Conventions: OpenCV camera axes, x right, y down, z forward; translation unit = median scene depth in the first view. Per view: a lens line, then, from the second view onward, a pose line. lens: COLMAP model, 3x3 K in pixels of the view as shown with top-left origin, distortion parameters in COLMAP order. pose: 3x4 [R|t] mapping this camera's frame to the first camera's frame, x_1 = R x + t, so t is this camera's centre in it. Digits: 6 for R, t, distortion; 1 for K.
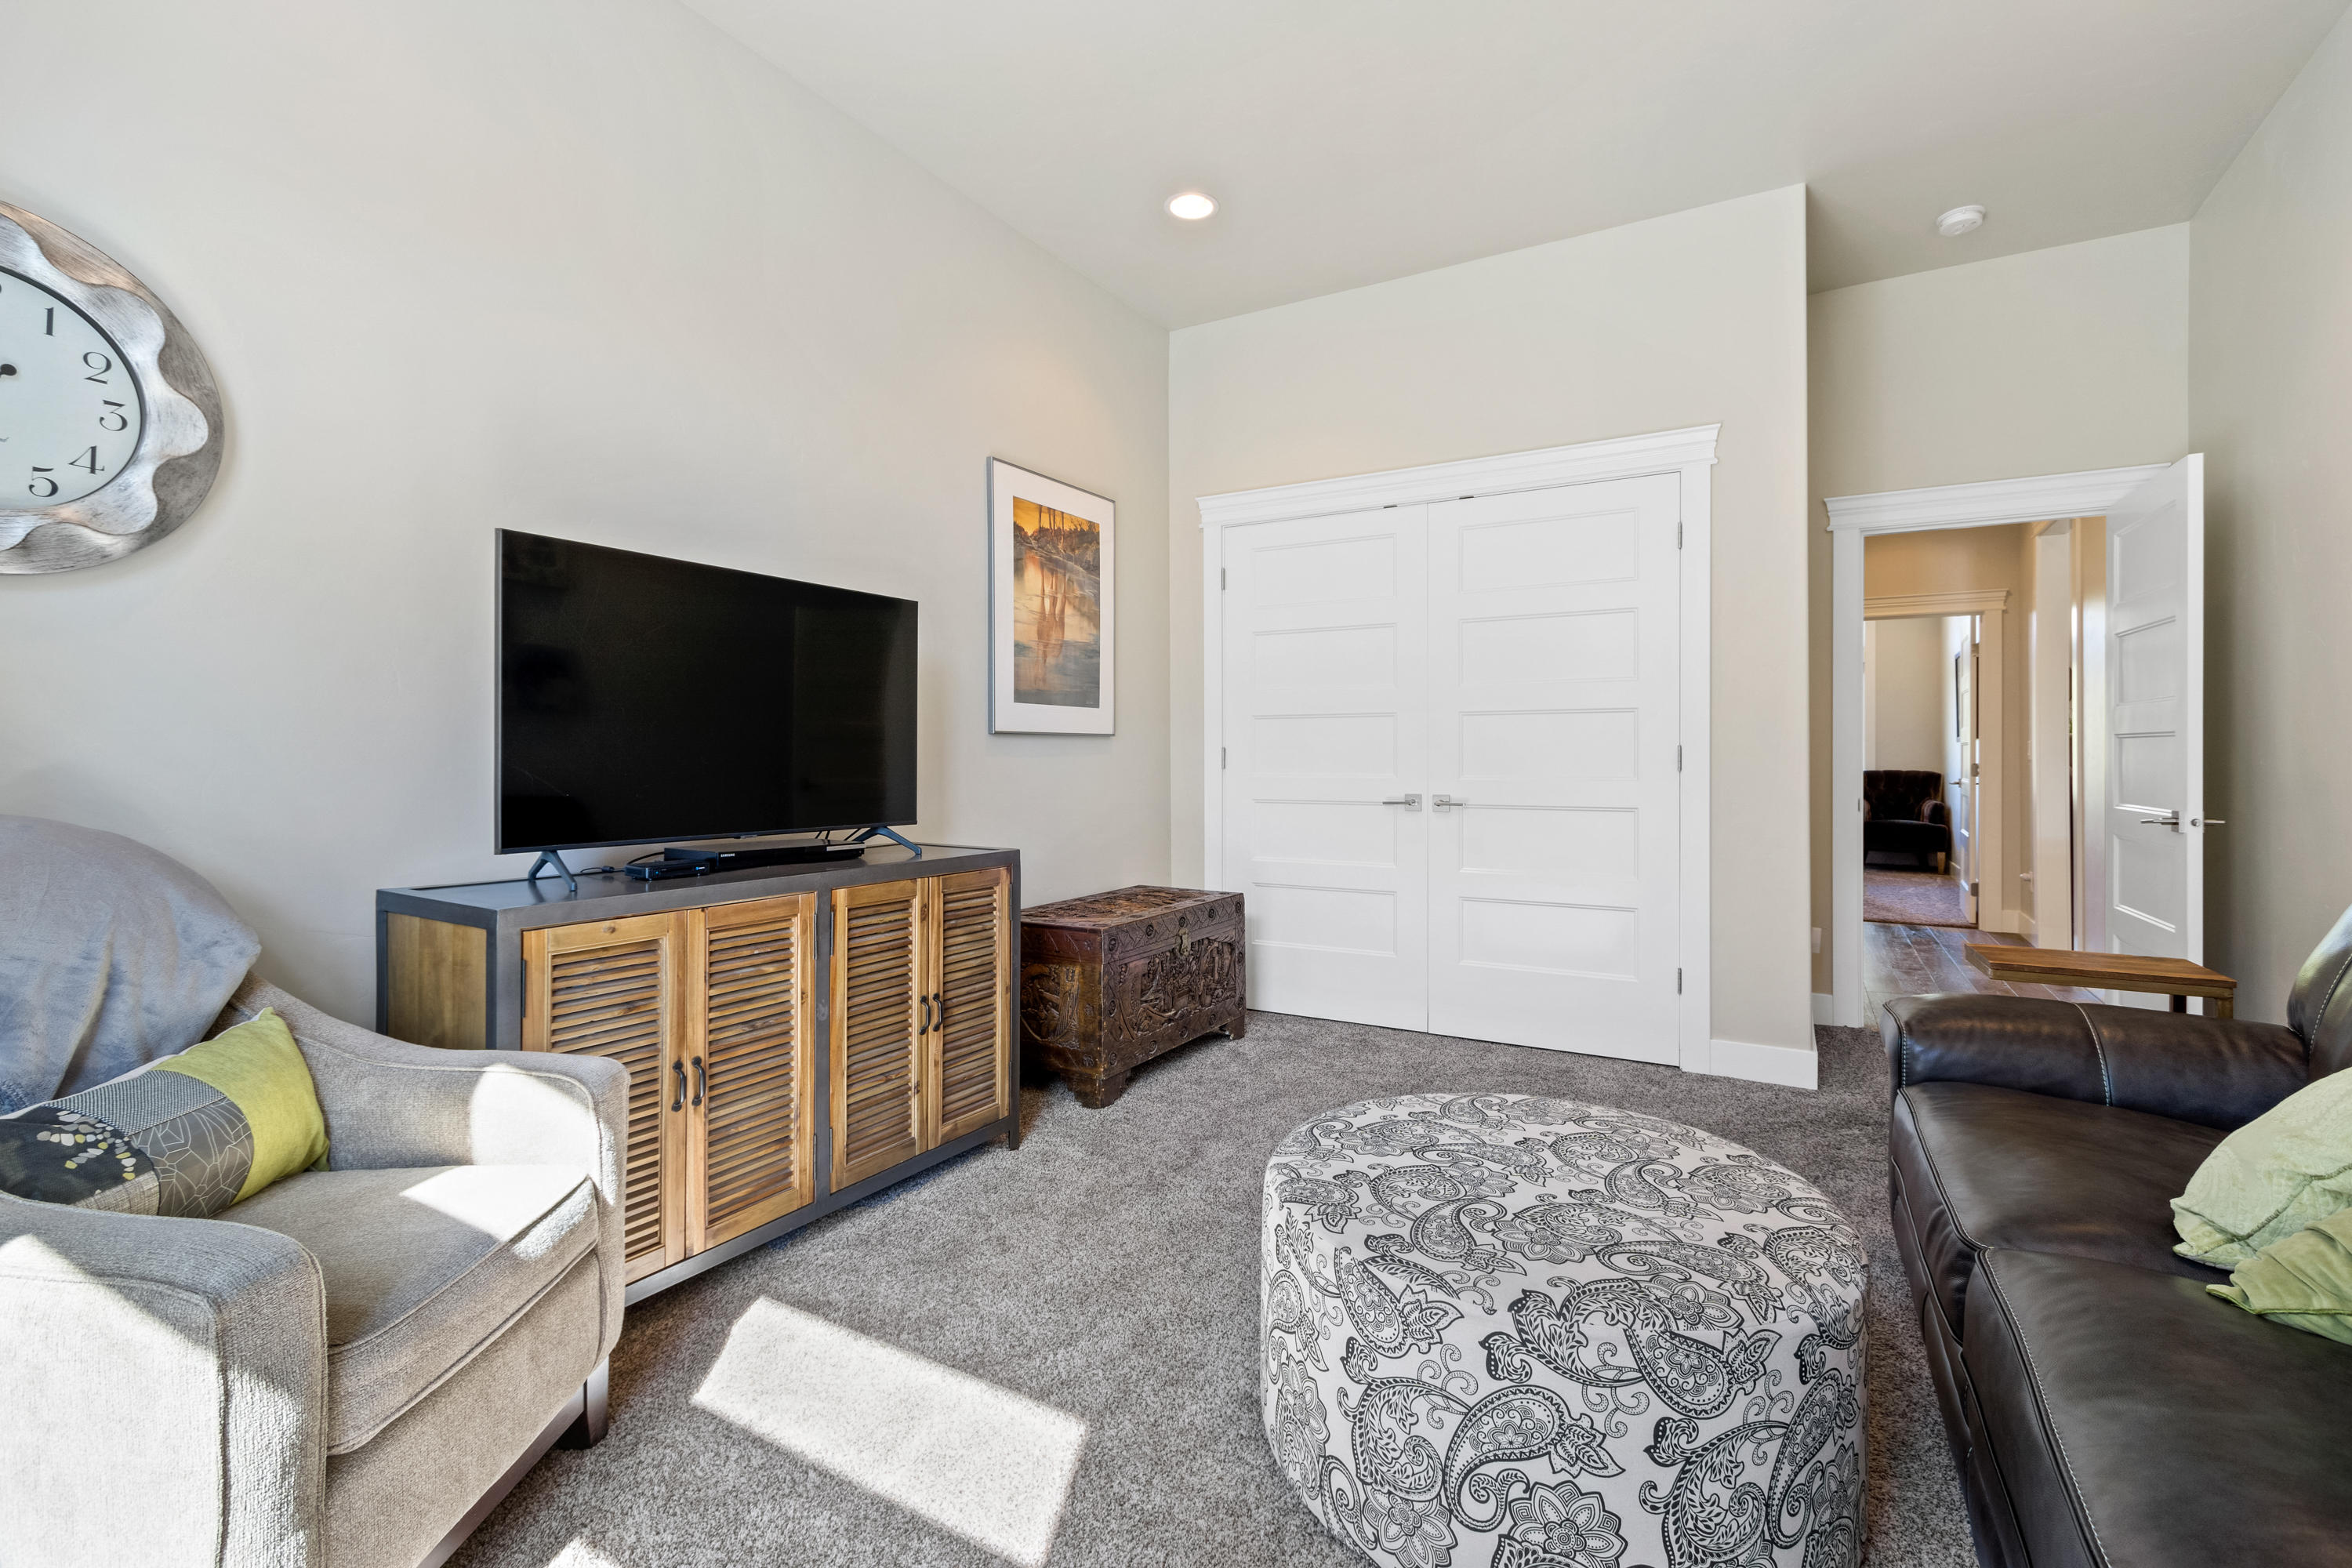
lens RADIAL K [[1052.2, 0, 1184.3], [0, 1052.2, 762.7], [0, 0, 1]] dist [0.001507, 0.000191]
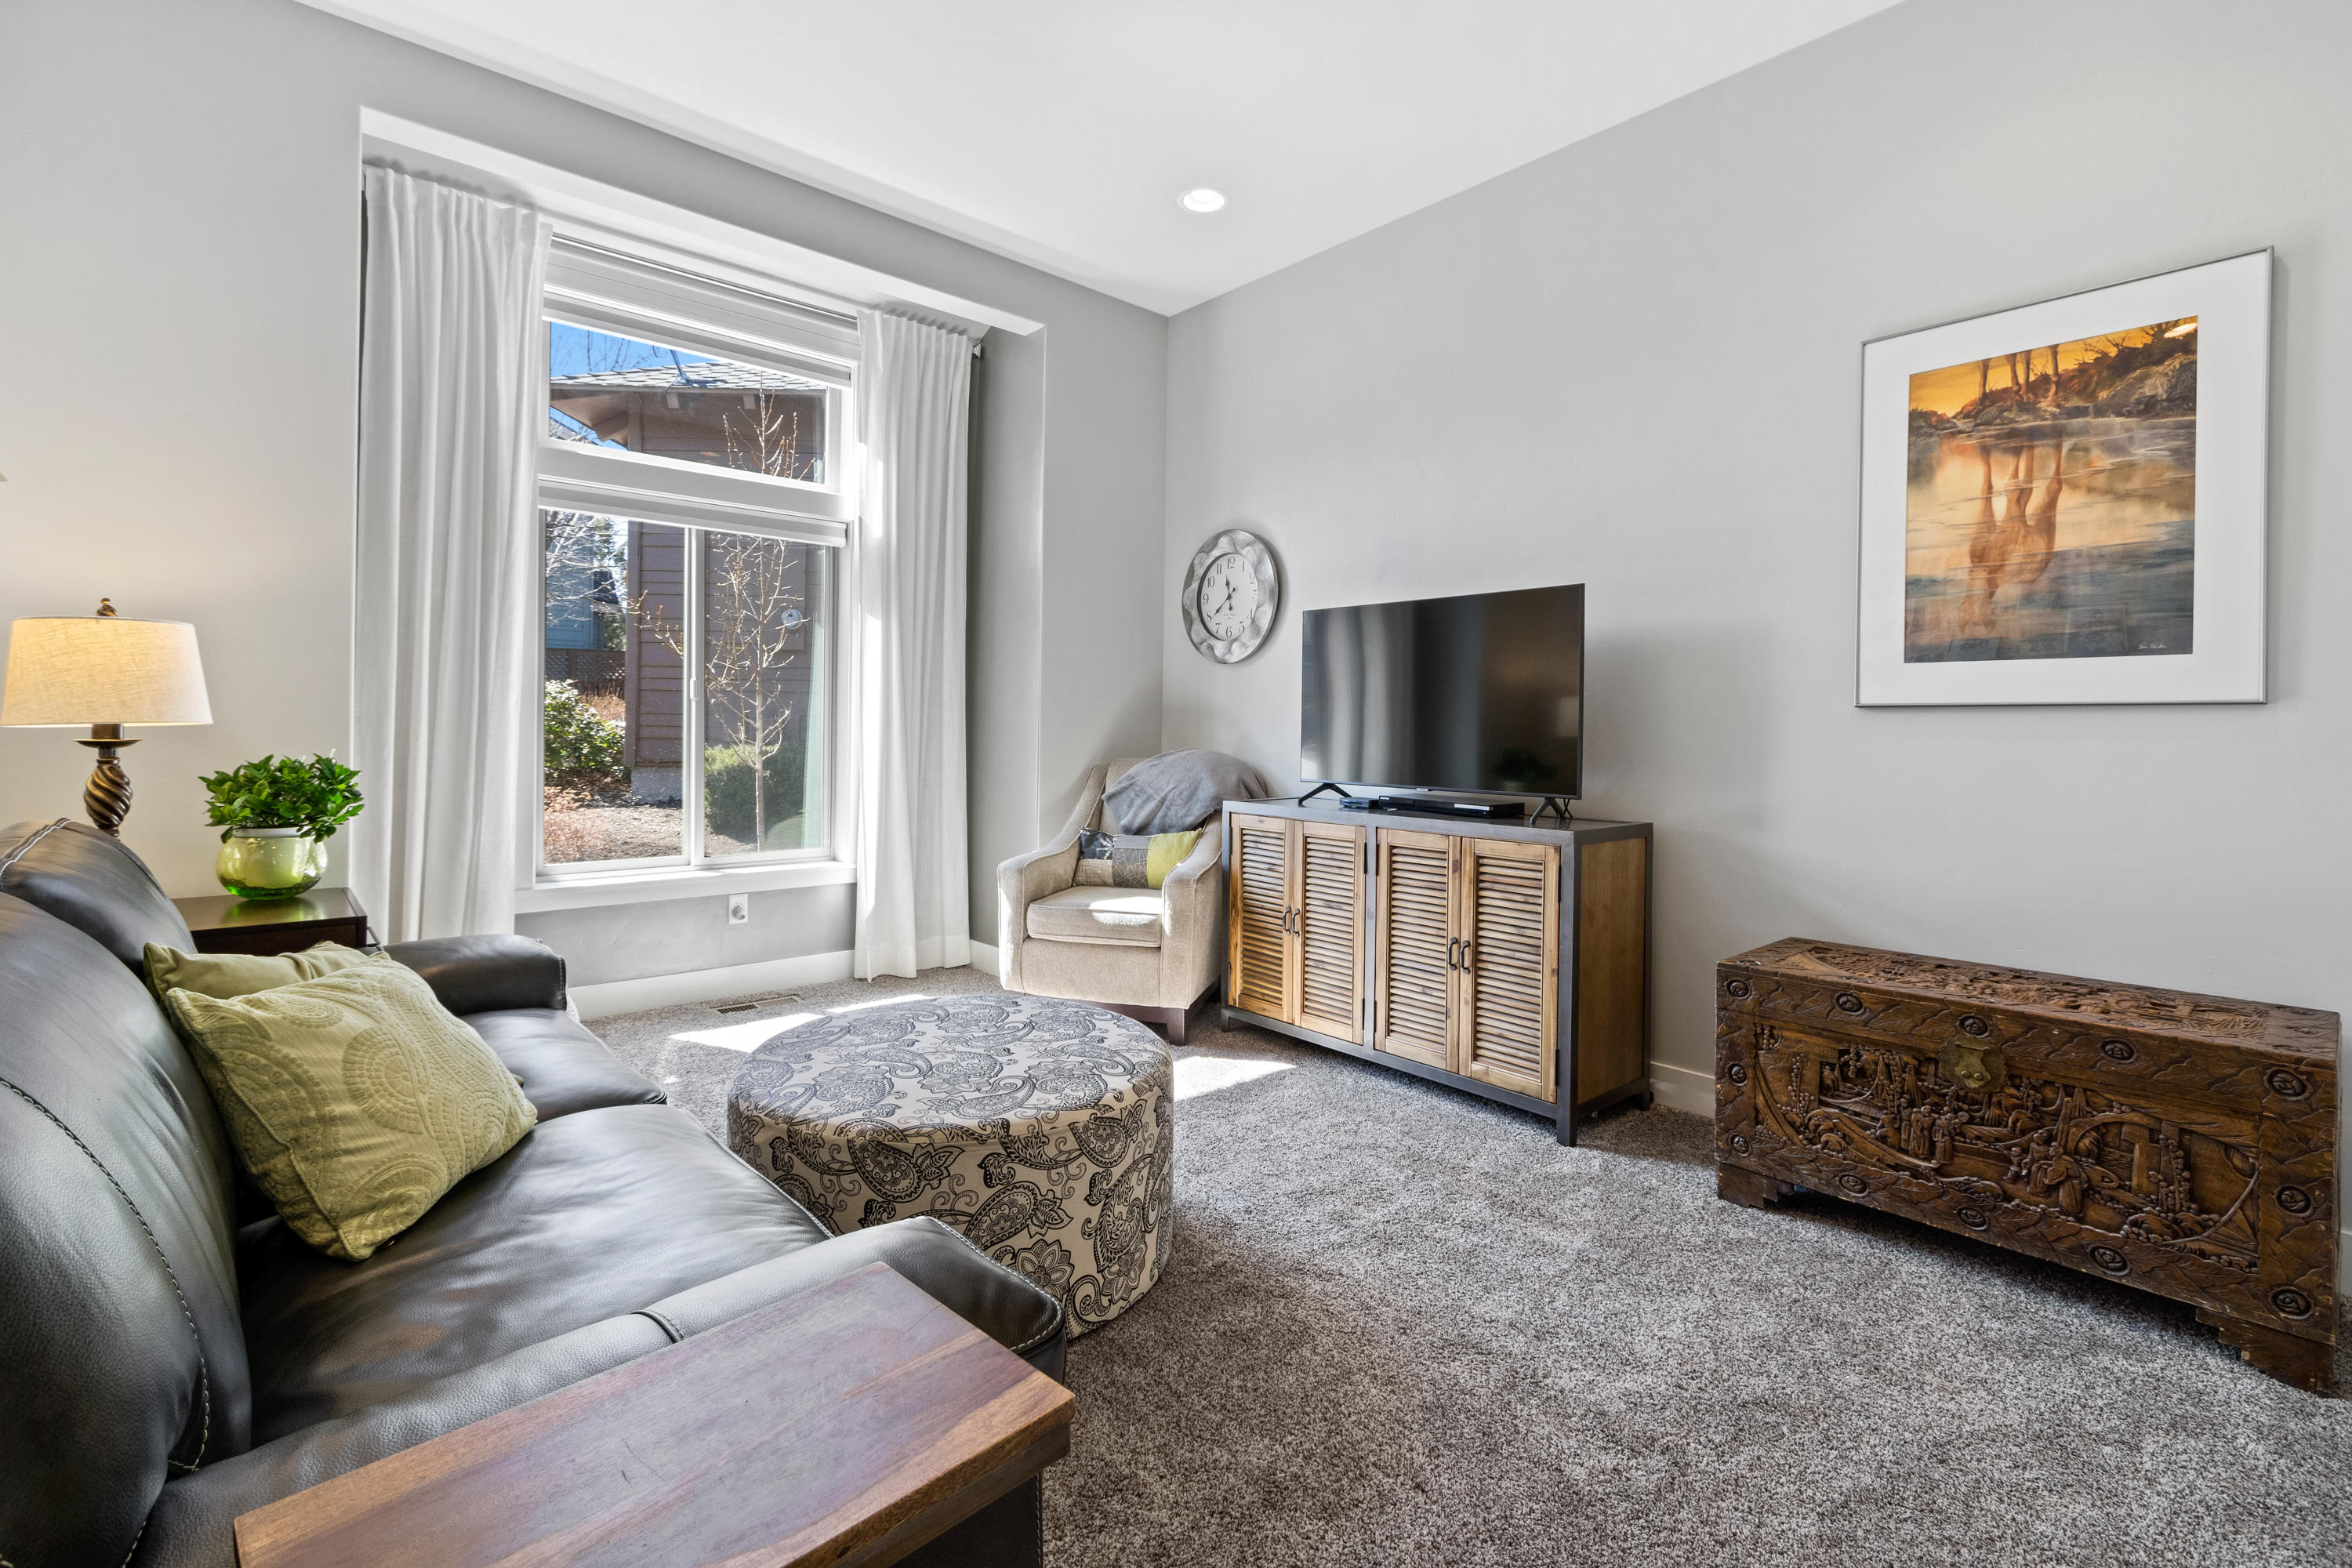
lens RADIAL K [[1057.0, 0, 1166.5], [0, 1057.0, 734.3], [0, 0, 1]] dist [0.000213, -0.000128]
pose [[-0.321930, -0.001728, -0.946762, 0.637775], [-0.020407, 0.999779, 0.005114, -0.002267], [0.946544, 0.020967, -0.321894, 0.709419]]
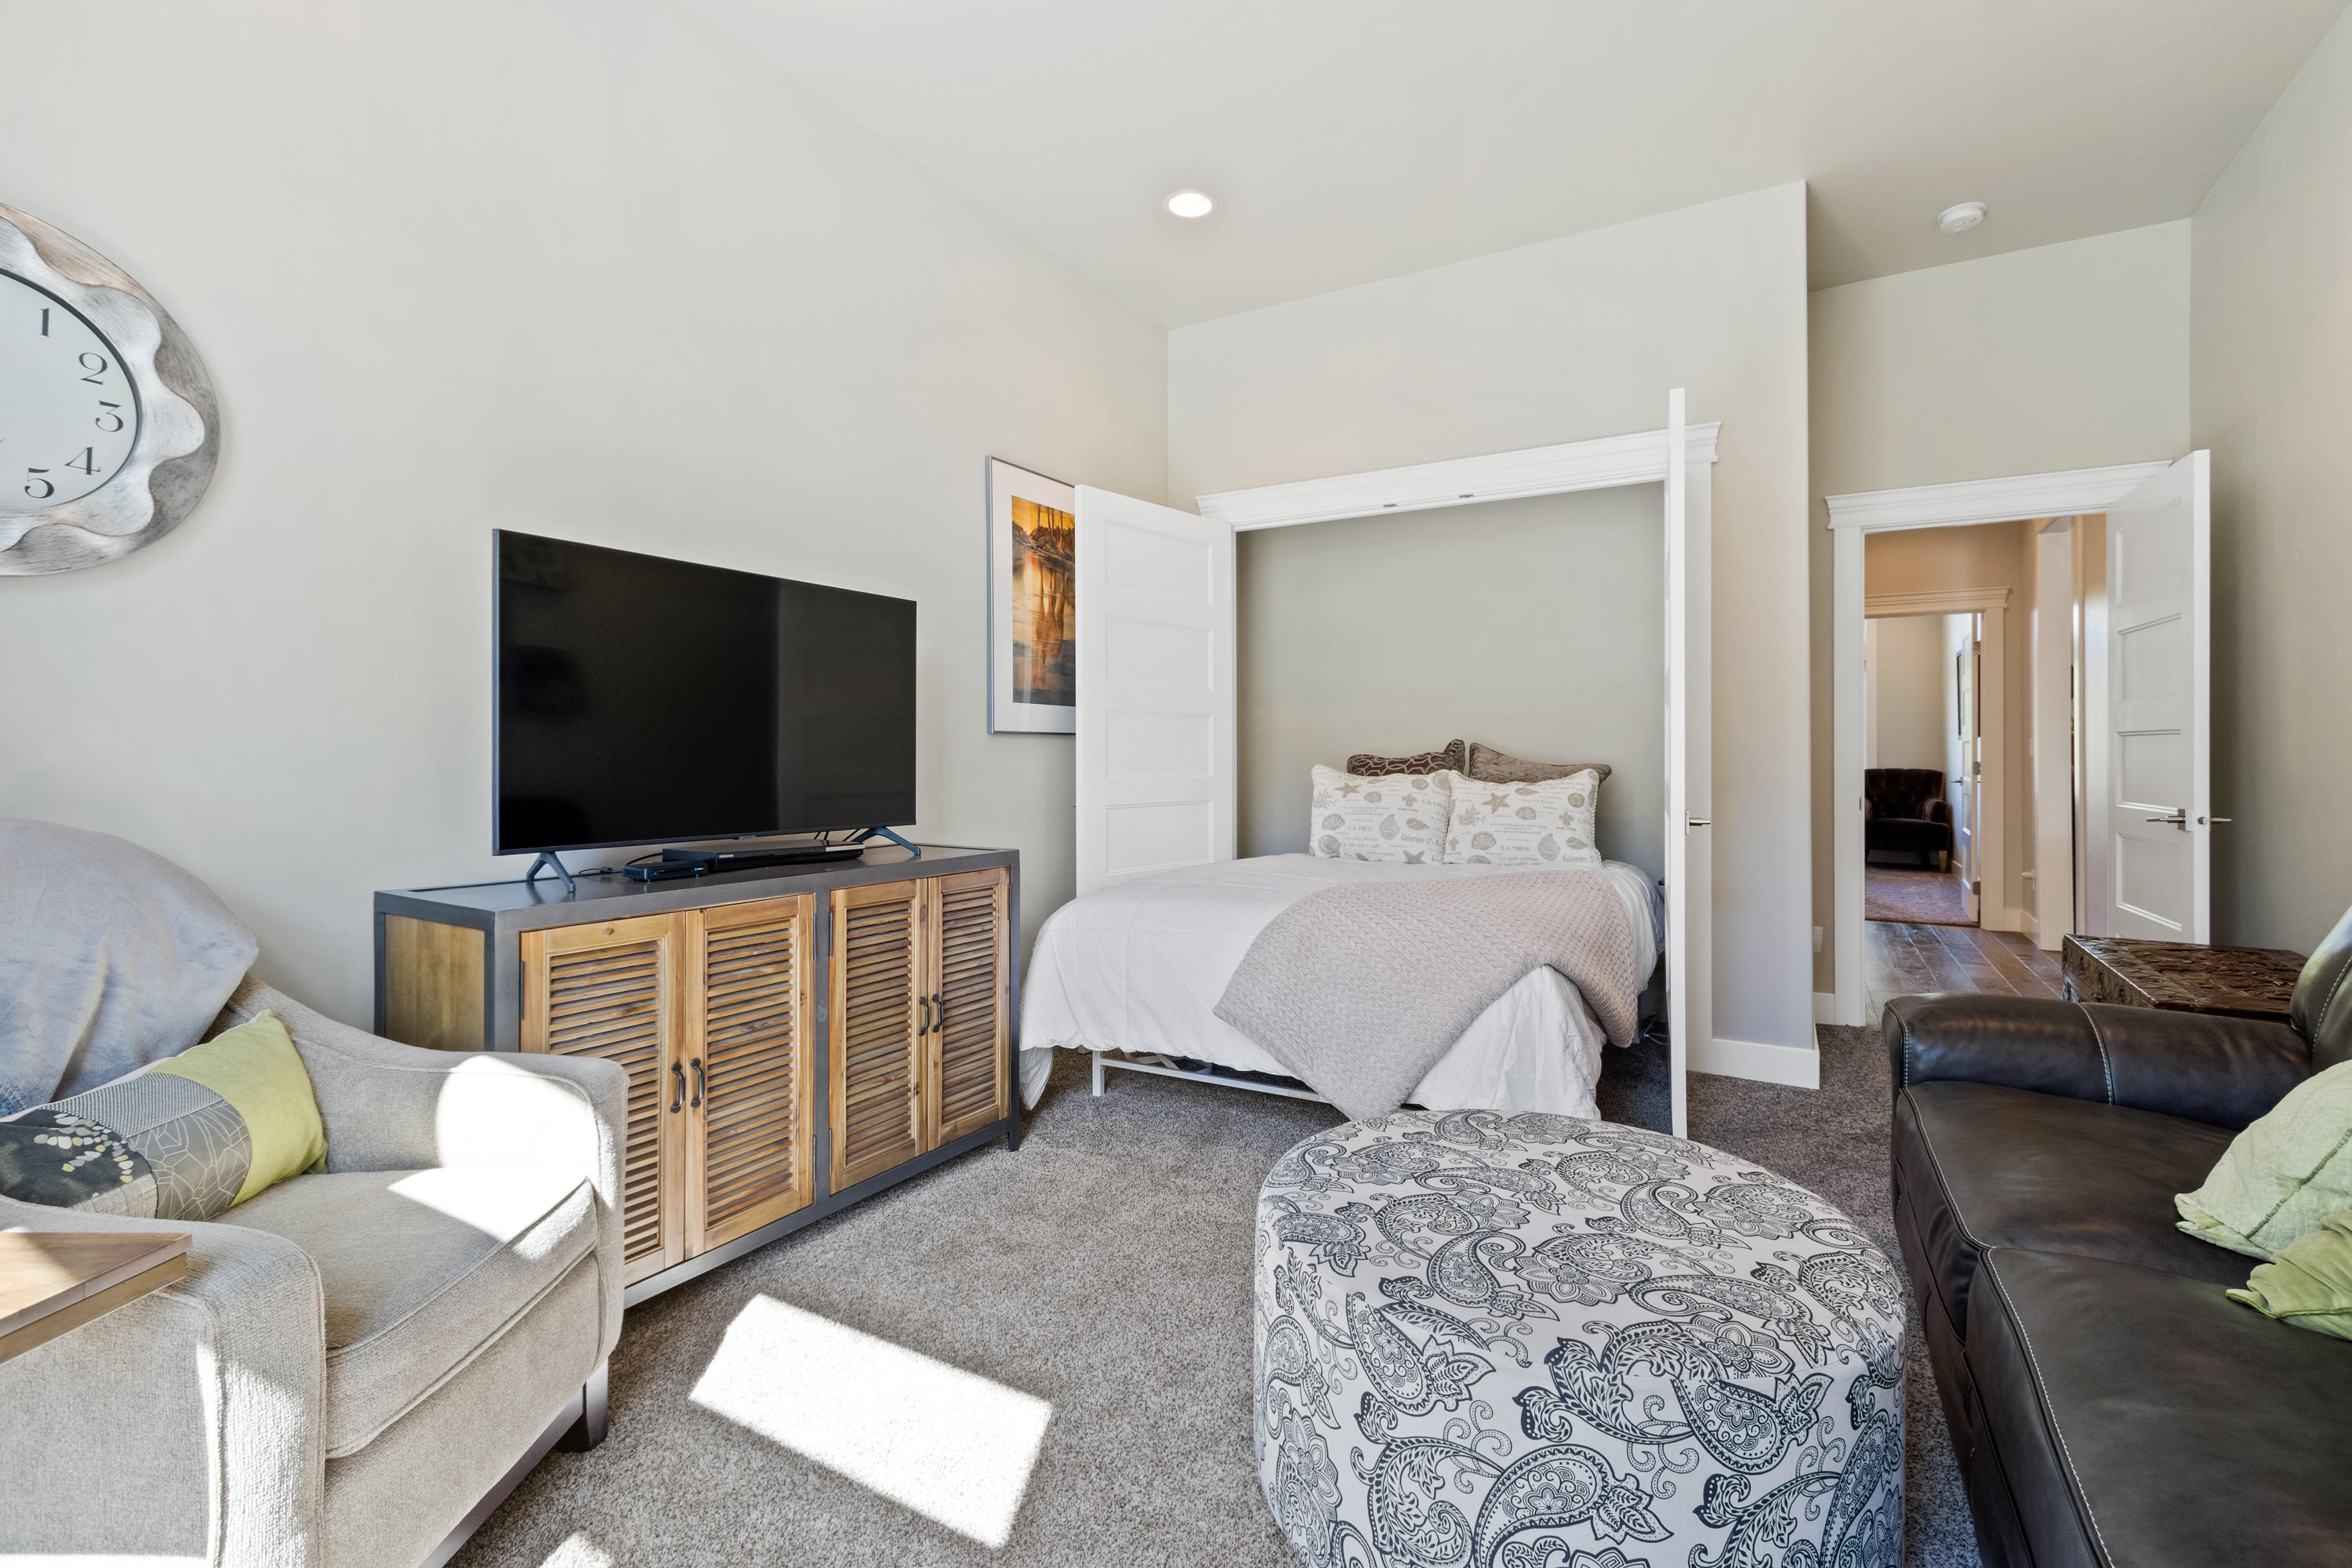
lens RADIAL K [[1052.2, 0, 1184.3], [0, 1052.2, 762.7], [0, 0, 1]] dist [0.001507, 0.000191]
pose [[0.999998, -0.001847, 0.000450, -0.000011], [0.001847, 0.999998, 0.000031, 0.000173], [-0.000450, -0.000030, 1.000000, 0.002659]]
